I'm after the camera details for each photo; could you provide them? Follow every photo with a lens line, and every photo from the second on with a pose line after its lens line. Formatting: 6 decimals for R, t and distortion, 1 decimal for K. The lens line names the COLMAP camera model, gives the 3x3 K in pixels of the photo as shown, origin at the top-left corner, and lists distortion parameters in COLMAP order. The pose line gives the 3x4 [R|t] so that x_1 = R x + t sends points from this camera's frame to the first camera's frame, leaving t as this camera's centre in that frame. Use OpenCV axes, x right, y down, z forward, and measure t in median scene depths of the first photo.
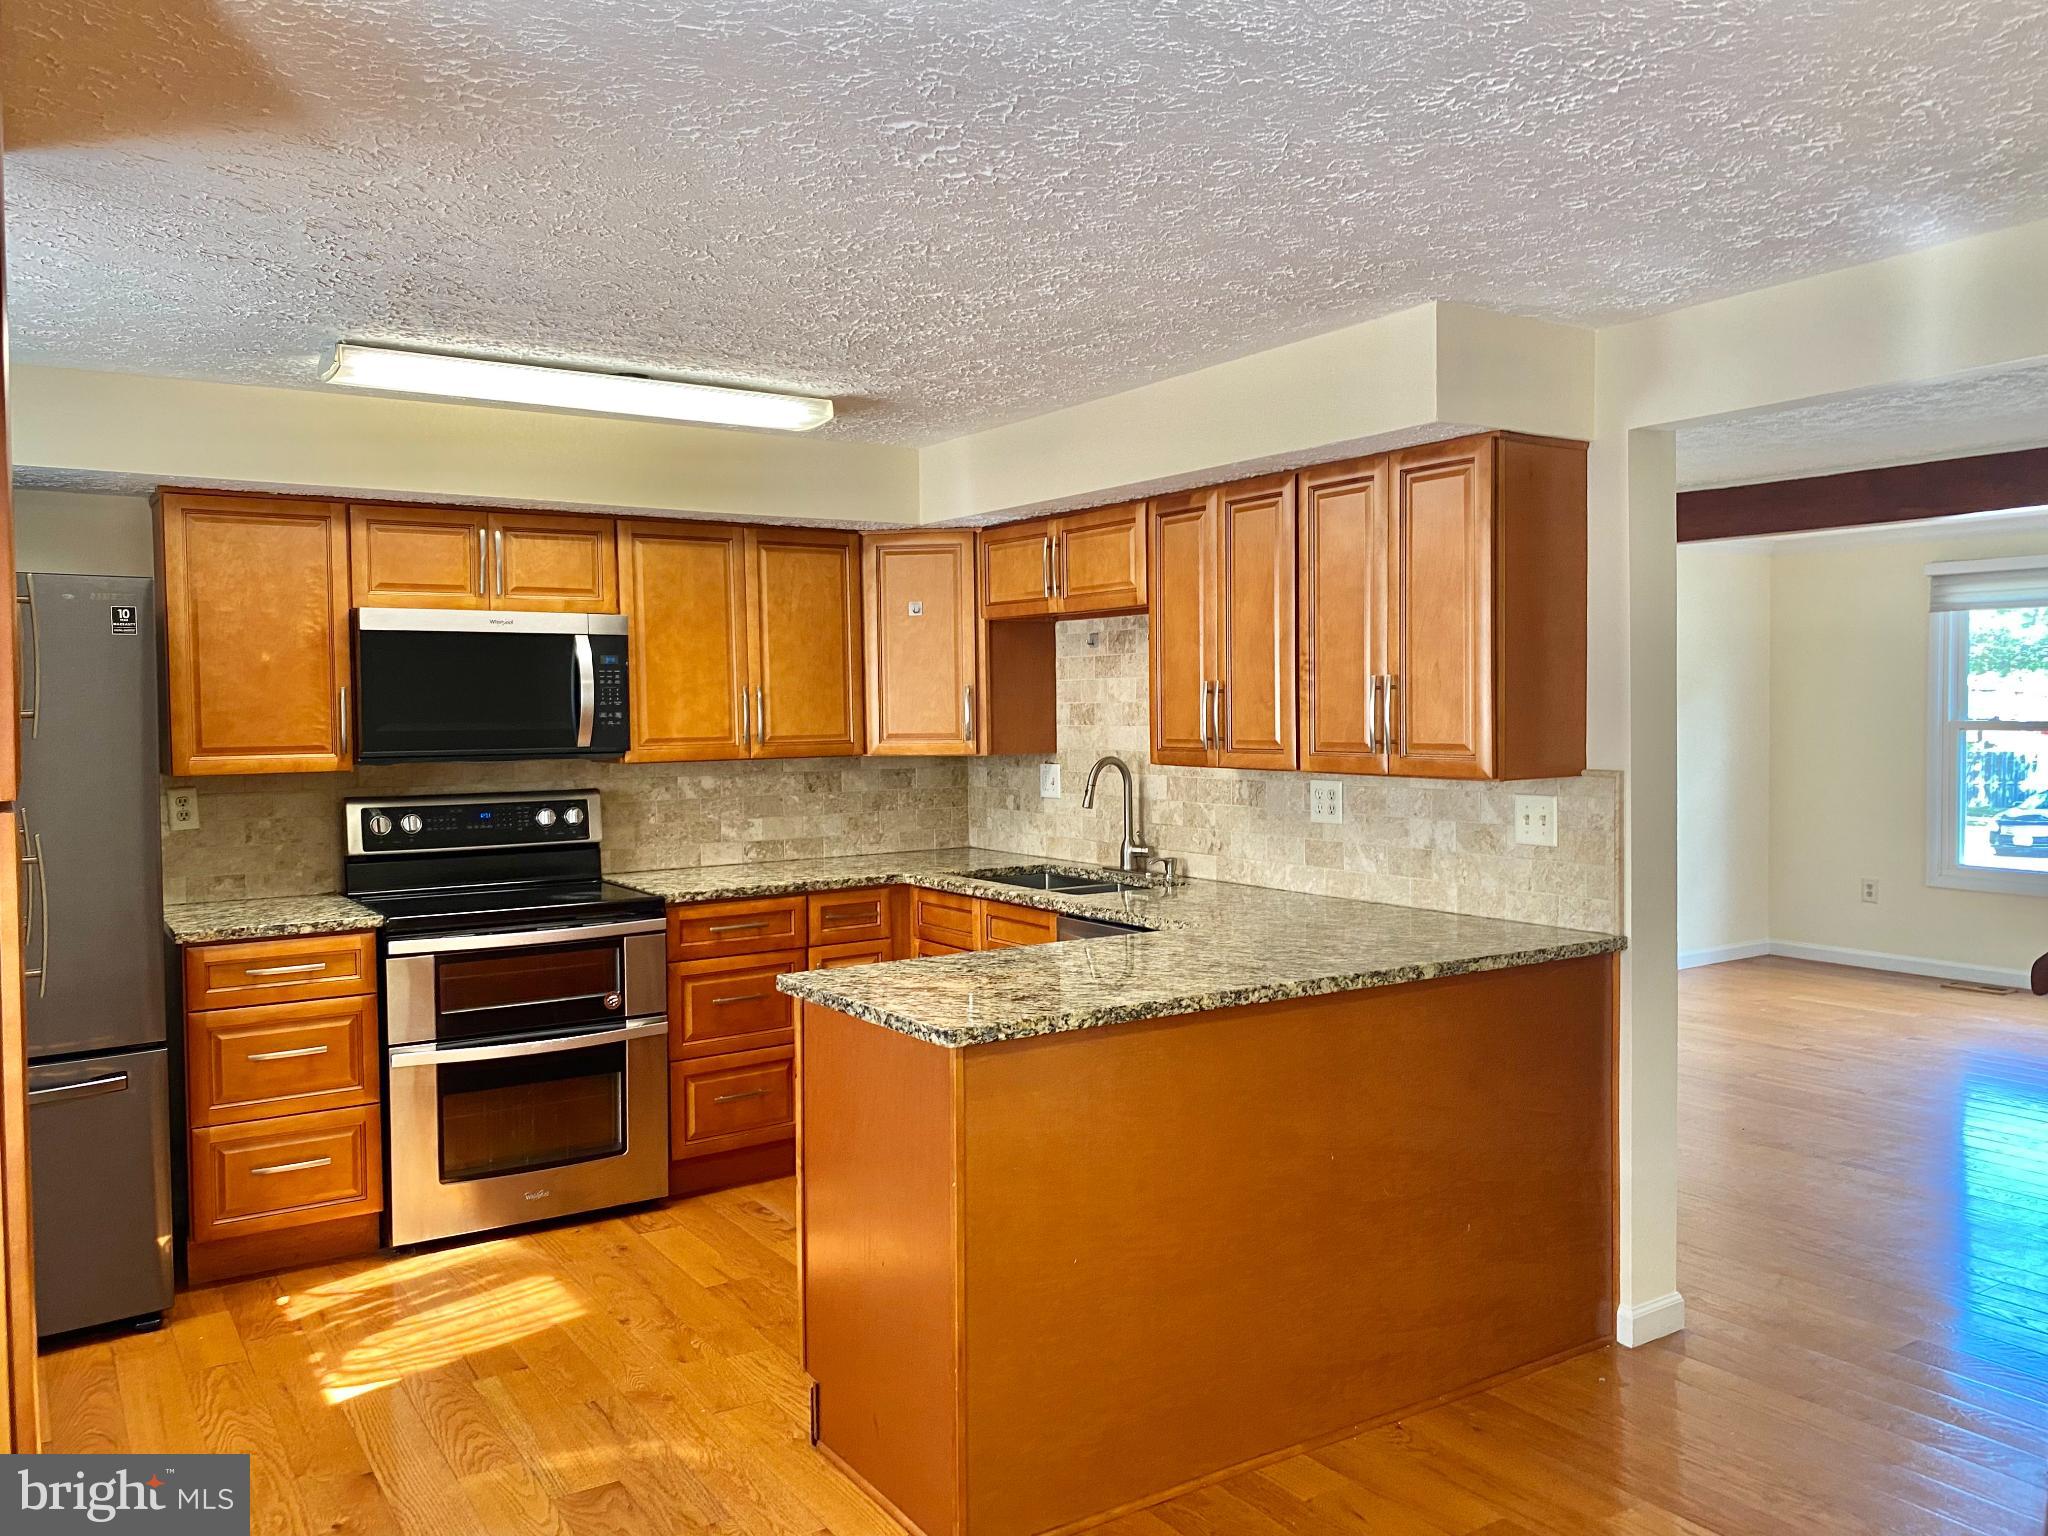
lens RADIAL K [[1566.1, 0, 1024.0], [0, 1566.1, 768.0], [0, 0, 1]] dist [0.004673, -0.000982]
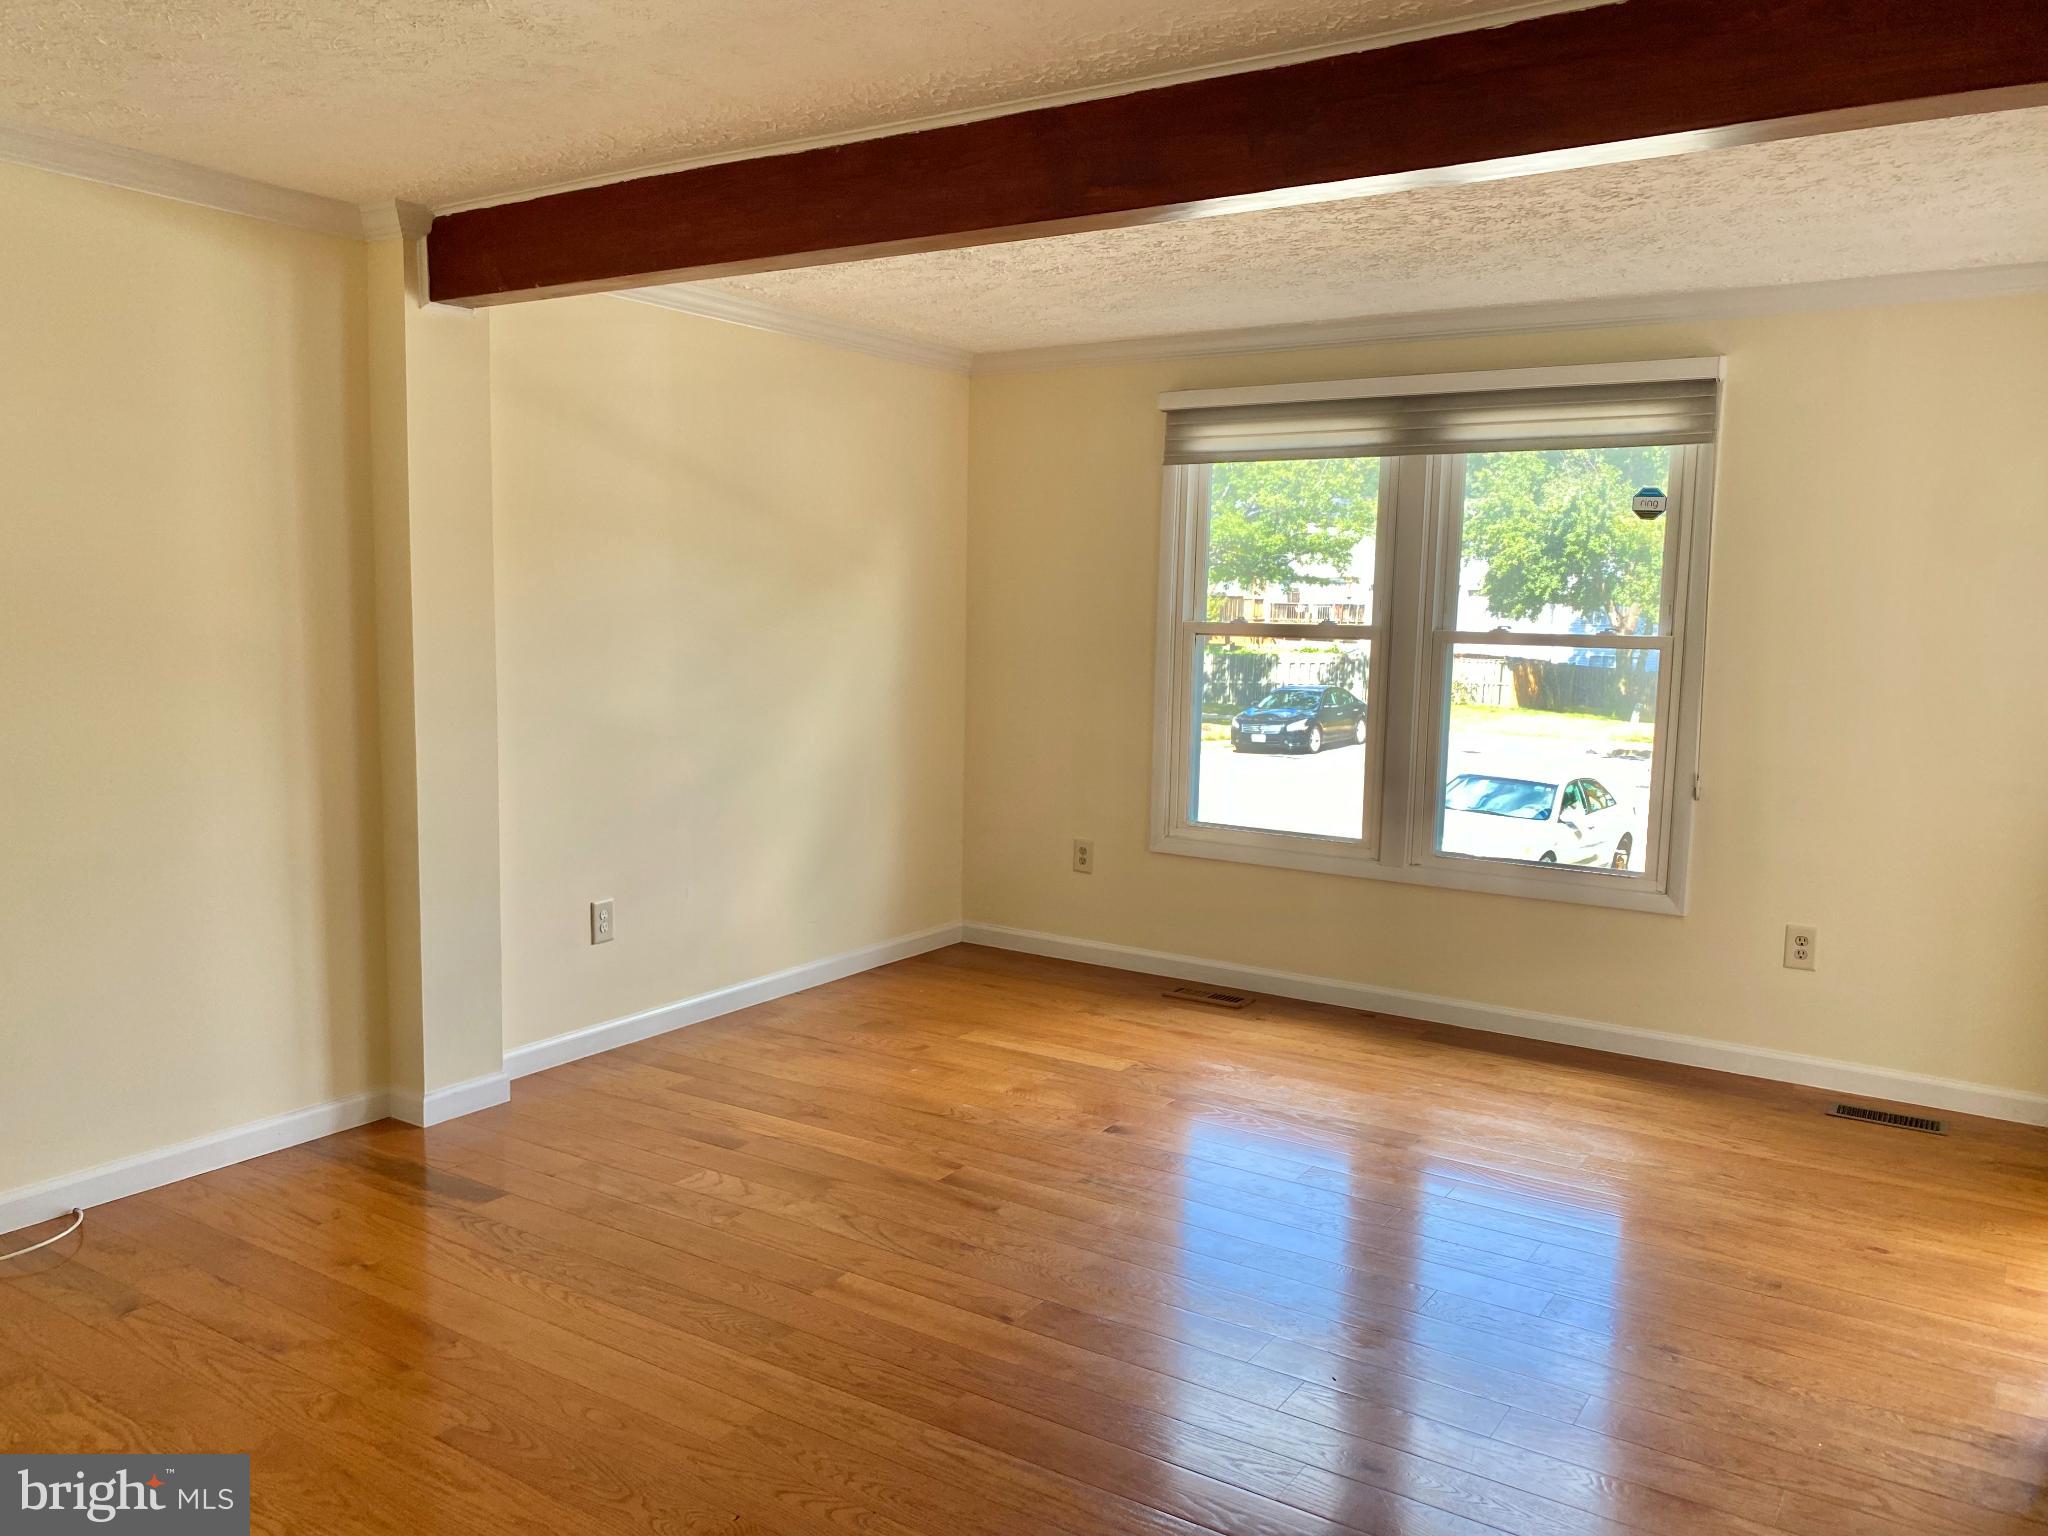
lens RADIAL K [[1566.1, 0, 1024.0], [0, 1566.1, 768.0], [0, 0, 1]] dist [0.004673, -0.000982]
pose [[0.913627, -0.007490, 0.406485, 0.223300], [-0.022234, 0.997413, 0.068353, -0.010716], [-0.405946, -0.071487, 0.911097, 0.359939]]
